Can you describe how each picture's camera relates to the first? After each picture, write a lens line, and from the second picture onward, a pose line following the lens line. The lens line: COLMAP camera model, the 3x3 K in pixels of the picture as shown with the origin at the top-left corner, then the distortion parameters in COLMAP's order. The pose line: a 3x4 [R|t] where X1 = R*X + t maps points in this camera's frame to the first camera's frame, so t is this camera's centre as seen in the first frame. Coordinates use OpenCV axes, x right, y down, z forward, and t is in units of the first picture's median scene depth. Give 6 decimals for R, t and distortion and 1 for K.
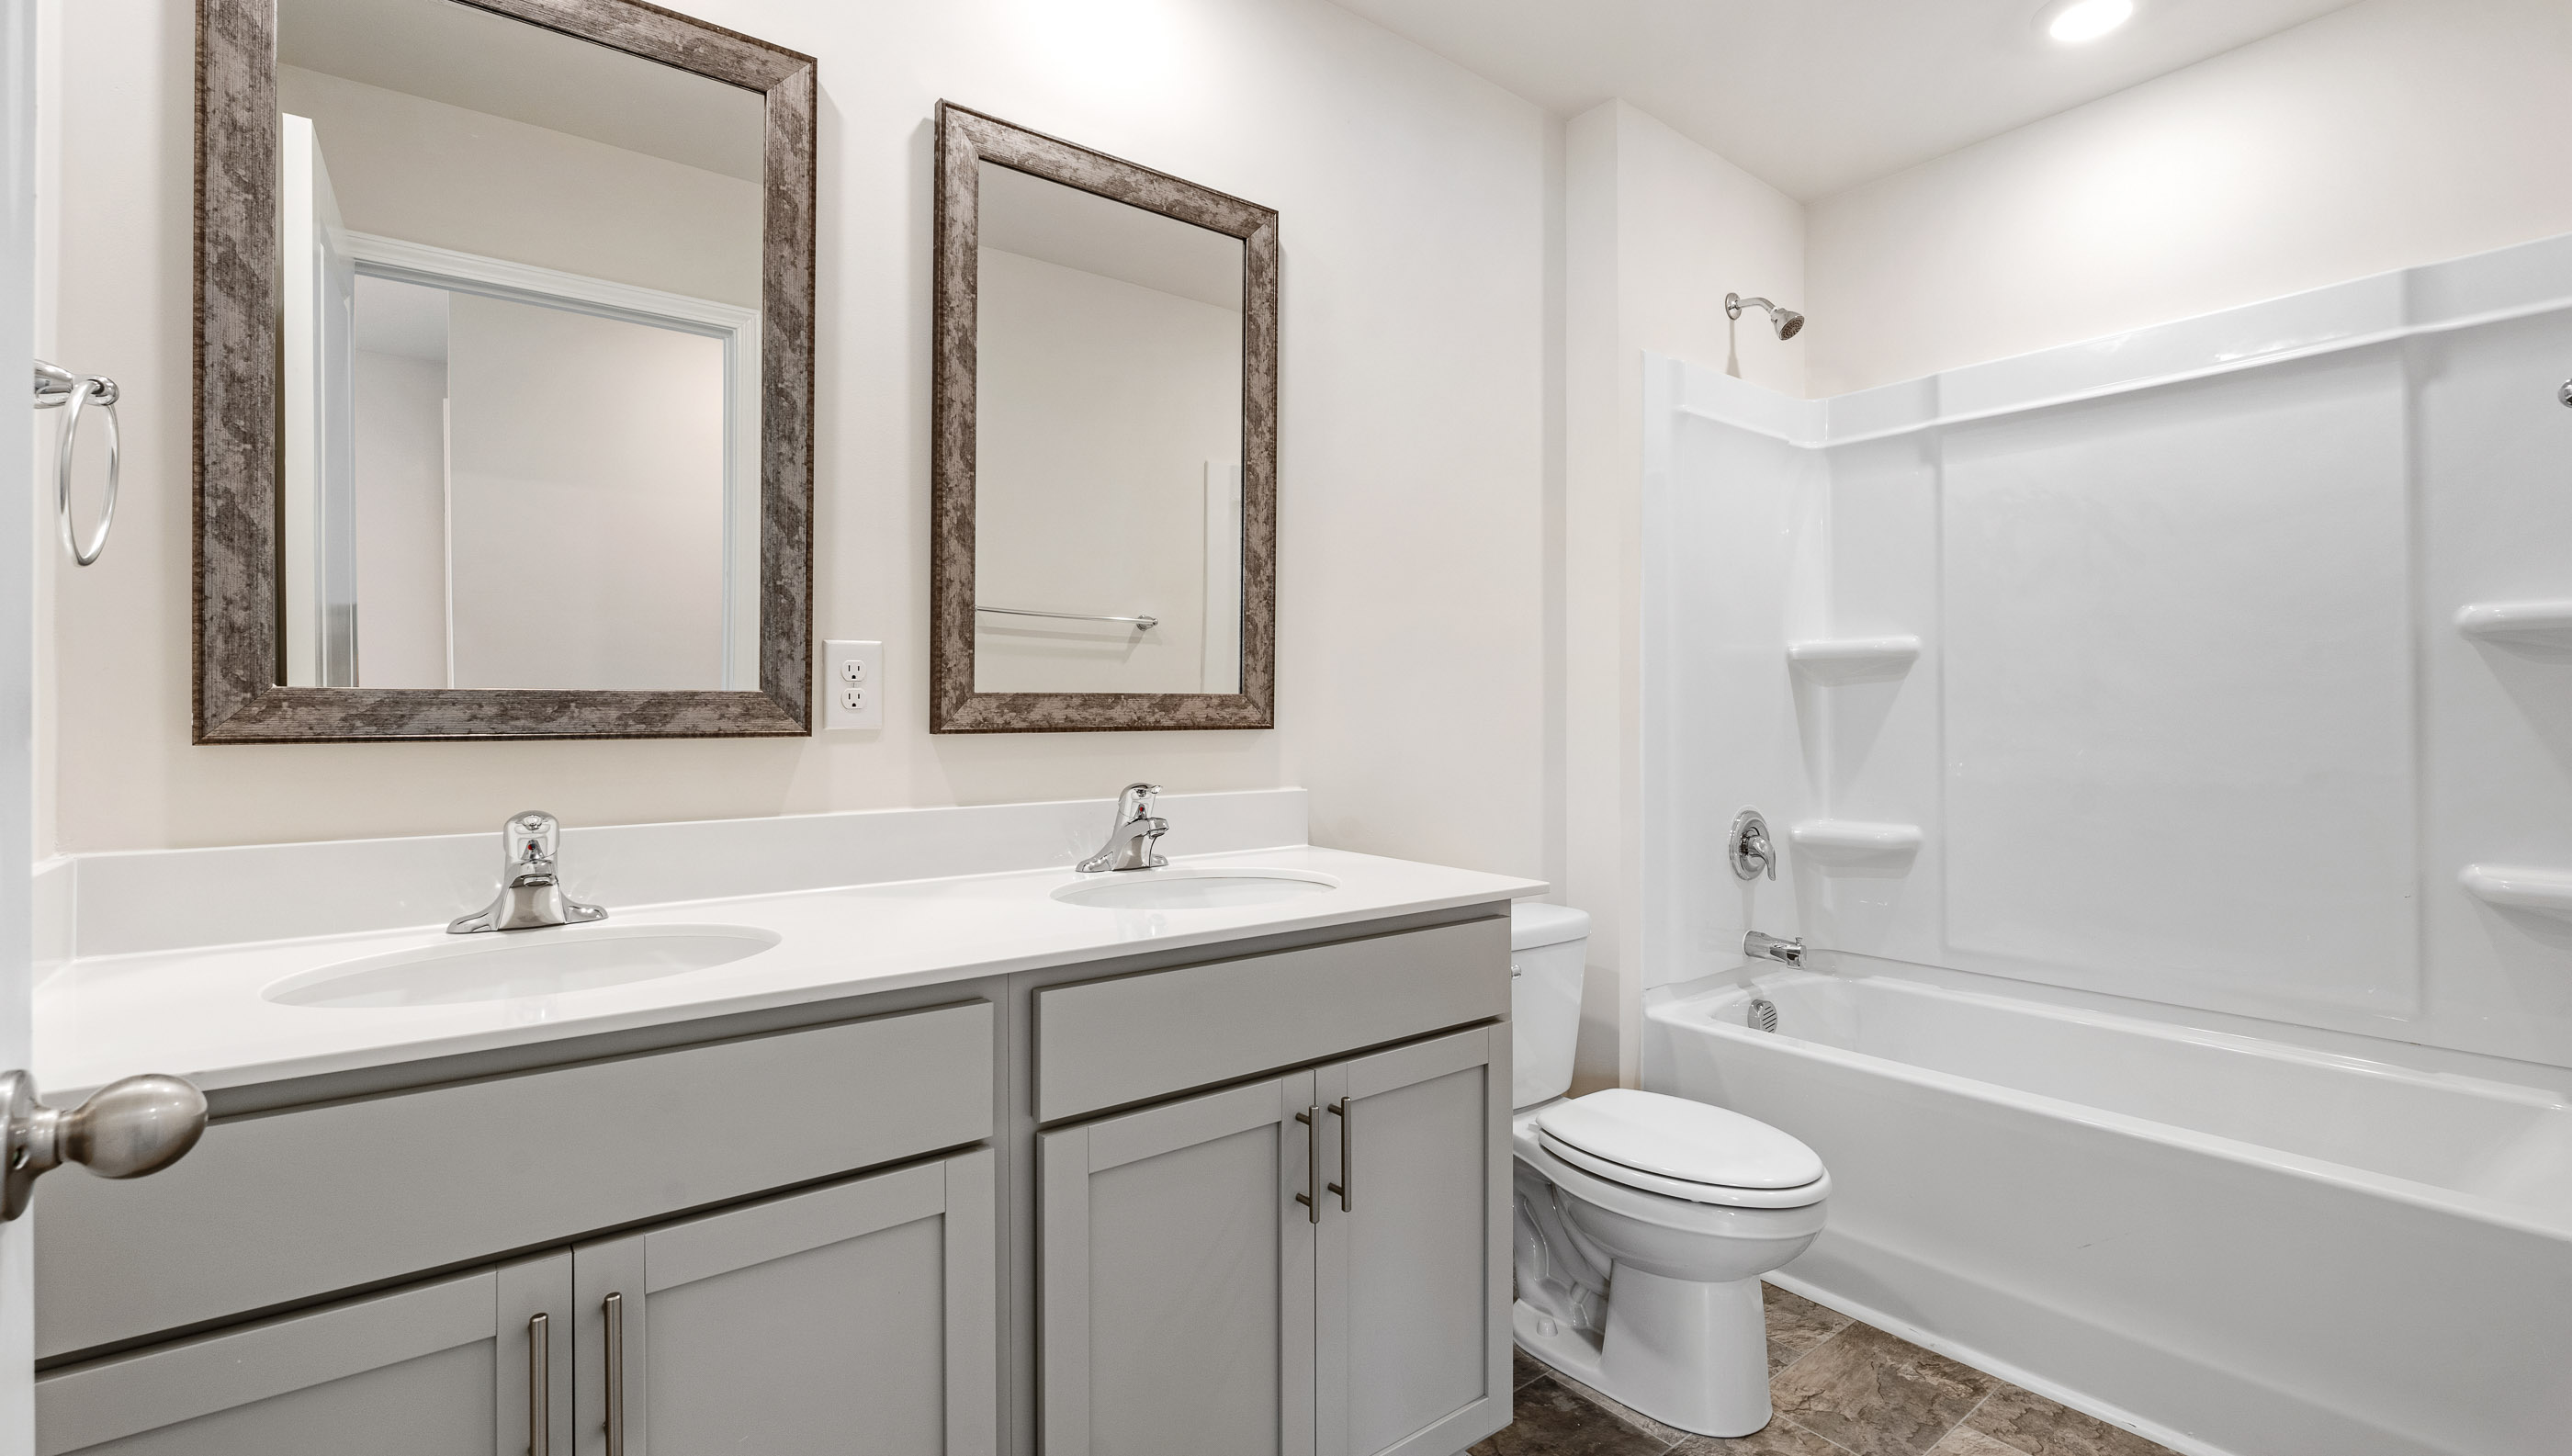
lens RADIAL K [[1119.5, 0, 1284.7], [0, 1119.5, 721.8], [0, 0, 1]] dist [-0.005824, -0.000391]
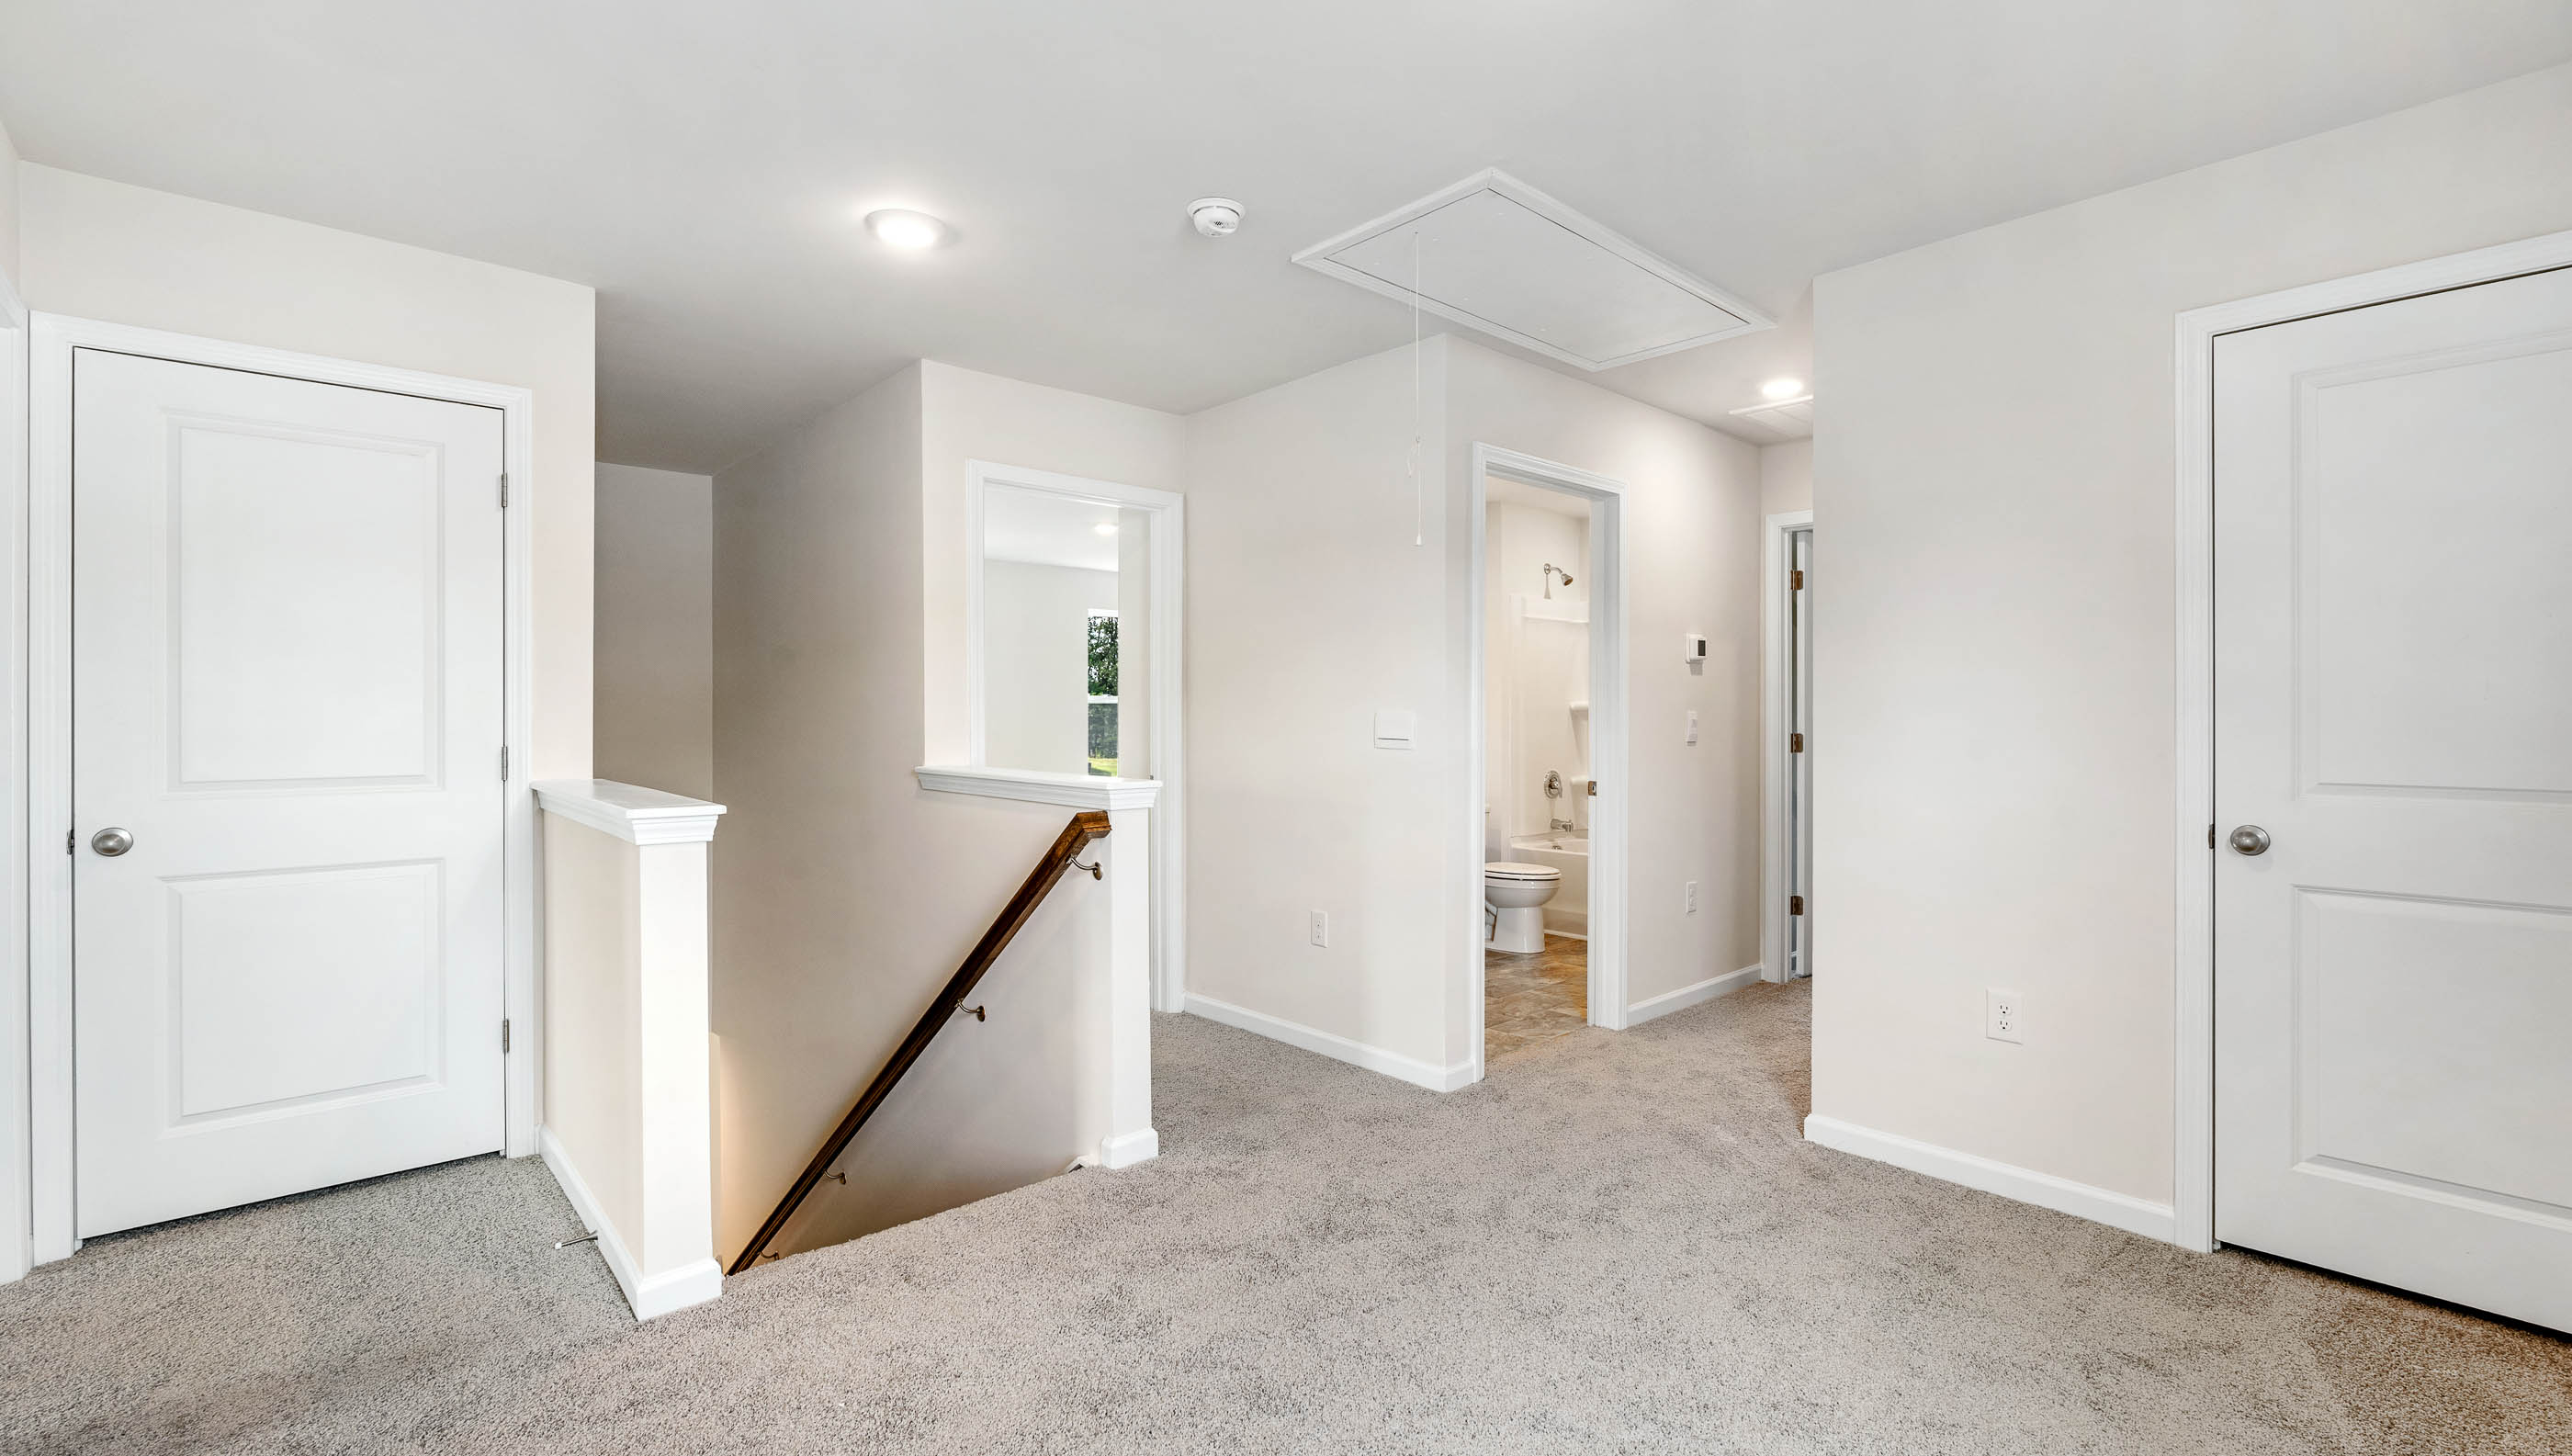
lens RADIAL K [[1119.5, 0, 1284.7], [0, 1119.5, 721.8], [0, 0, 1]] dist [-0.005824, -0.000391]
pose [[0.996491, 0.001146, 0.083692, -0.366916], [-0.001472, 0.999992, 0.003845, -0.037388], [-0.083687, -0.003955, 0.996484, -1.350184]]
